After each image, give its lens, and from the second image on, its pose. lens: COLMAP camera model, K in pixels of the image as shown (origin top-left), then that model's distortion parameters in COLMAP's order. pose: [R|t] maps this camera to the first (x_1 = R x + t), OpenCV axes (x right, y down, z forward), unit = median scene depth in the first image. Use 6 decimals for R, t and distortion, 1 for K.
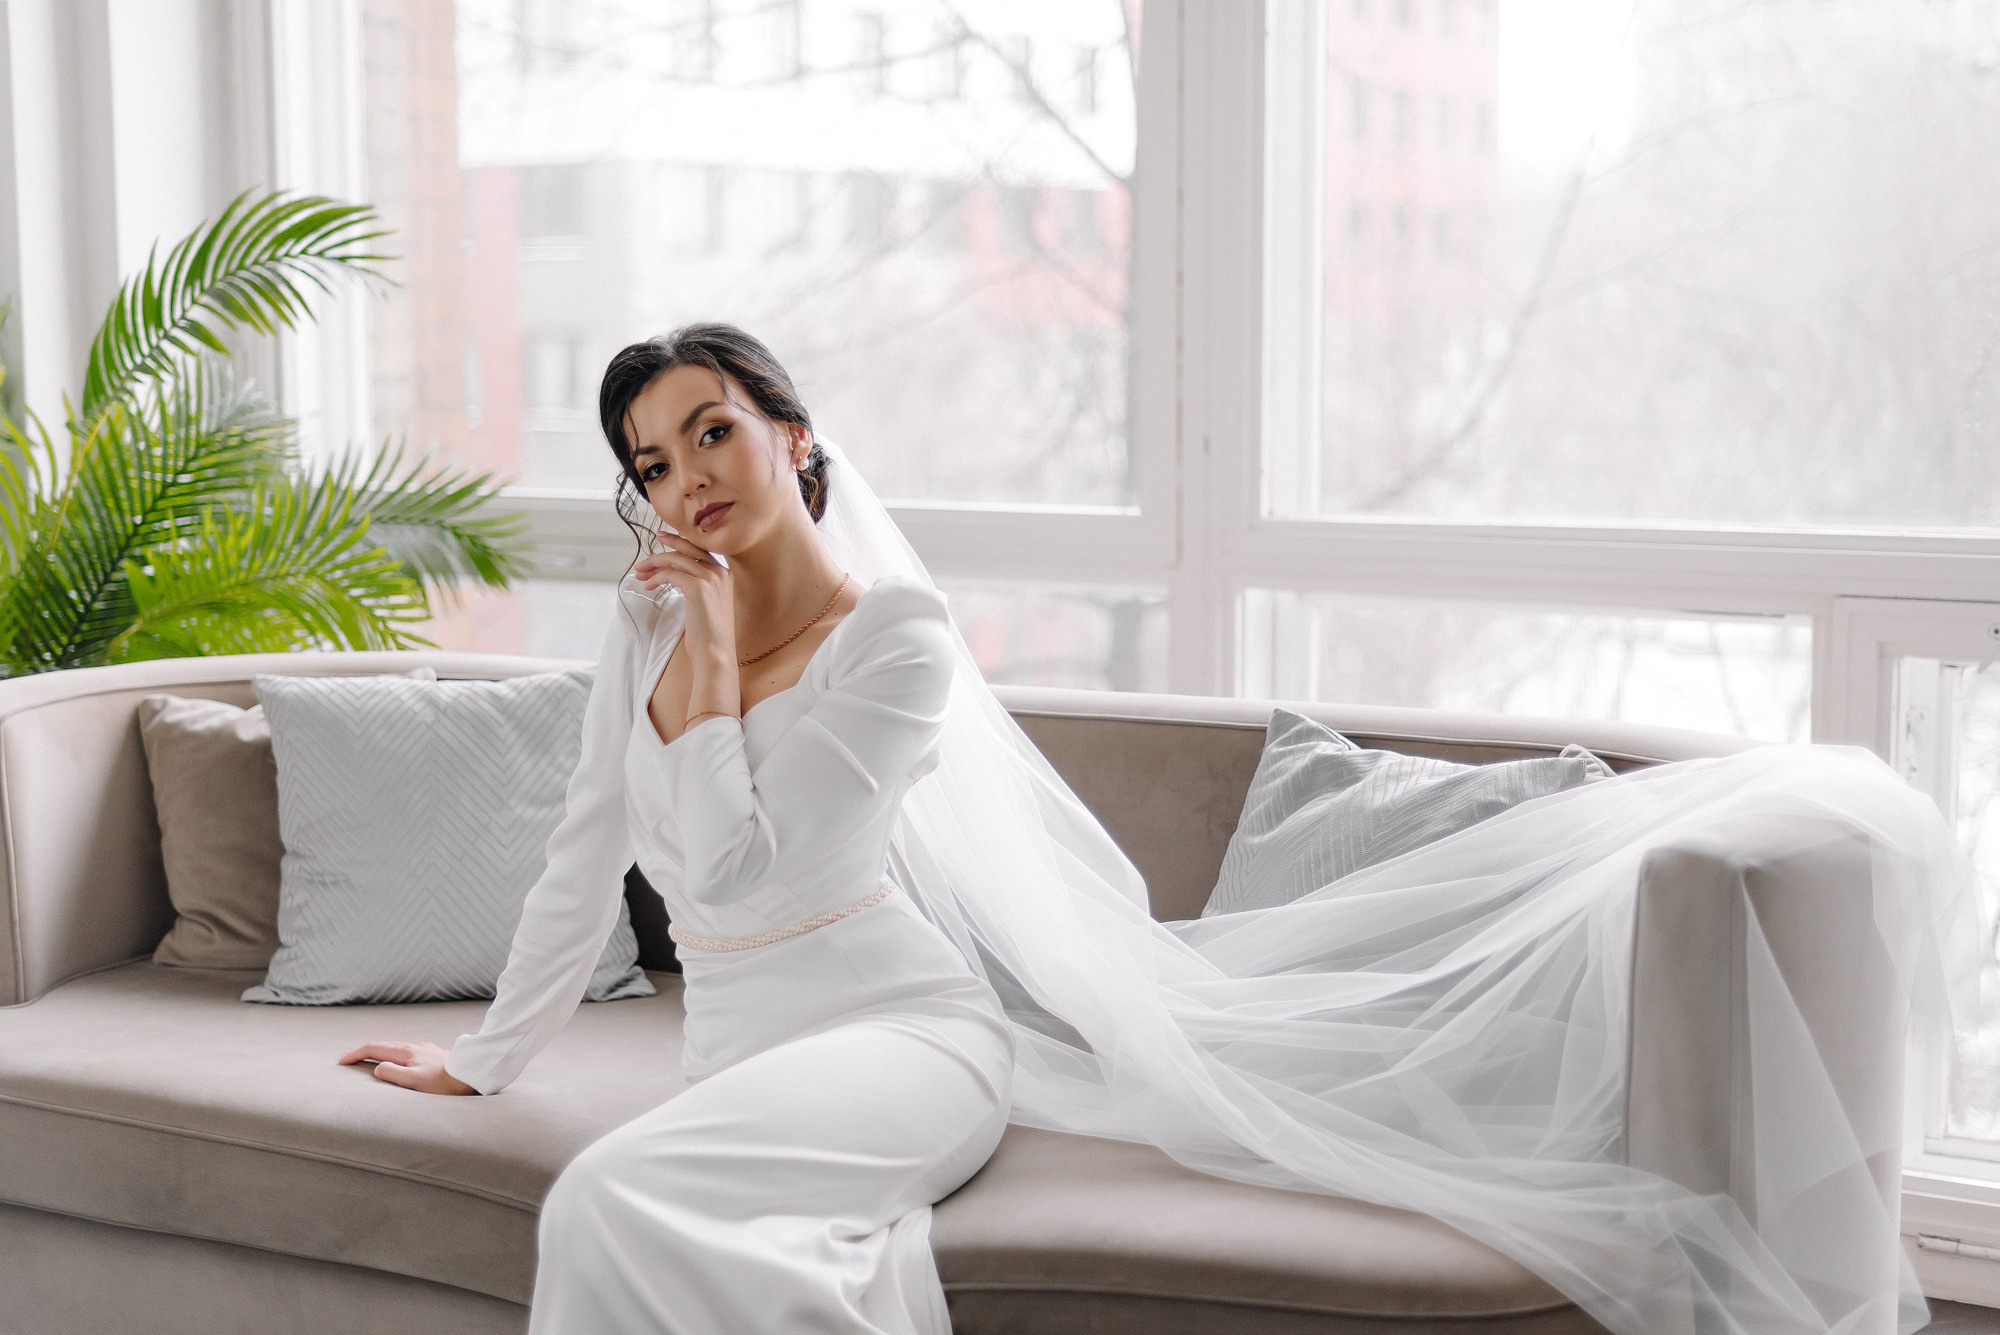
lens RADIAL K [[2673.6, 0, 1006.3], [0, 2673.6, 701.6], [0, 0, 1]] dist [0.006784, 0.052455]
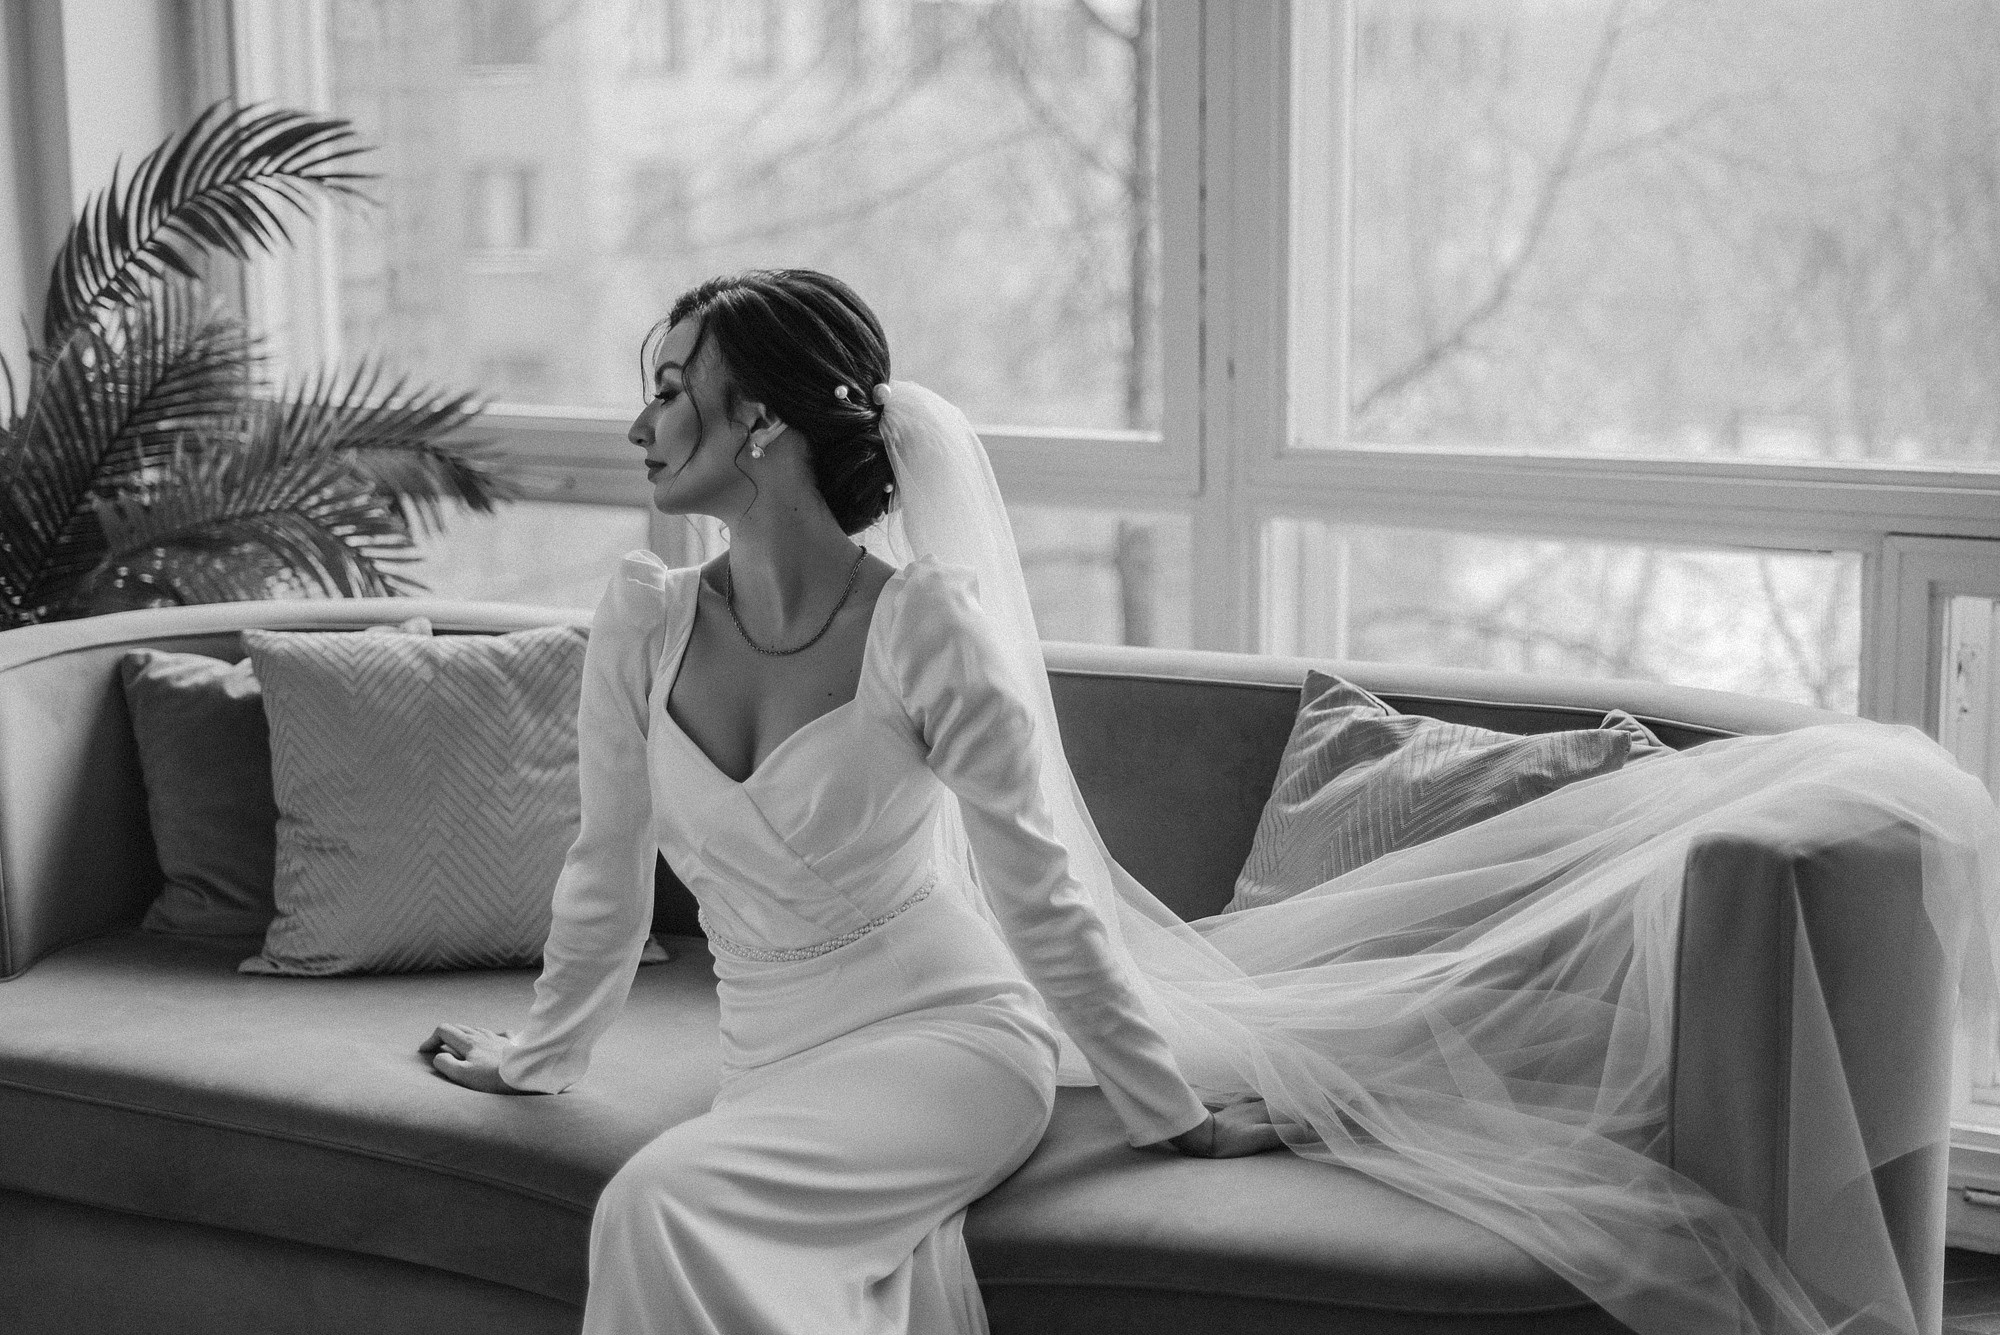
lens RADIAL K [[2892.8, 0, 1033.7], [0, 2892.8, 664.5], [0, 0, 1]] dist [0.014994, 0.006884]
pose [[0.999850, -0.006659, 0.015969, -0.013726], [0.005978, 0.999085, 0.042345, -0.037751], [-0.016237, -0.042243, 0.998975, -0.038828]]
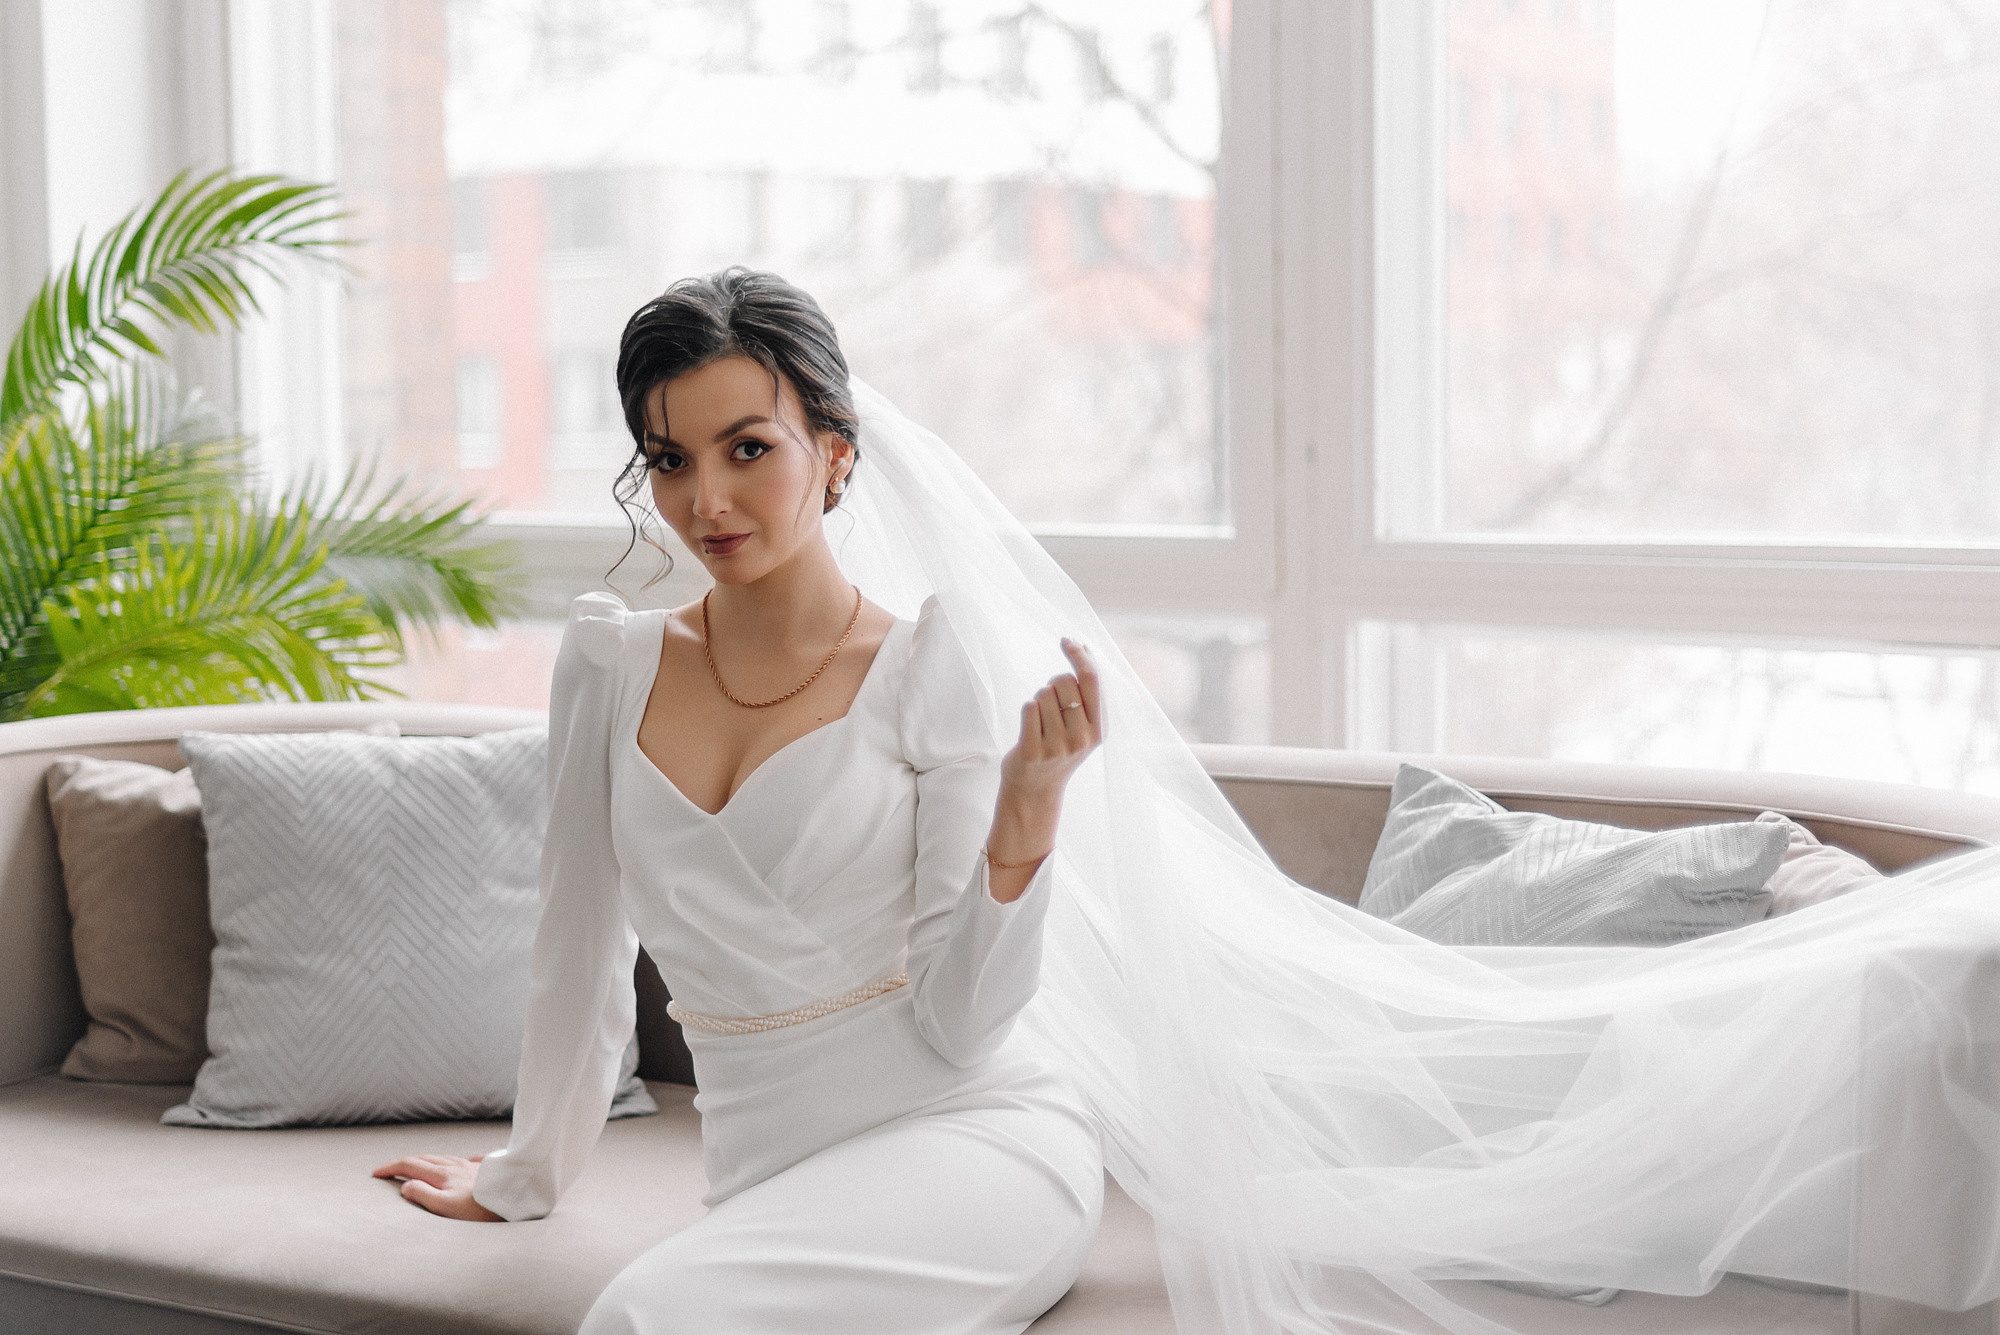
lens RADIAL K [[2892.8, 0, 1033.7], [0, 2892.8, 664.5], [0, 0, 1]] dist [0.014994, 0.006884]
pose [[0.999841, -0.008140, -0.015875, 0.001155], [0.007638, 0.999477, -0.031424, -0.000530], [0.016122, 0.031298, 0.999380, 0.088788]]
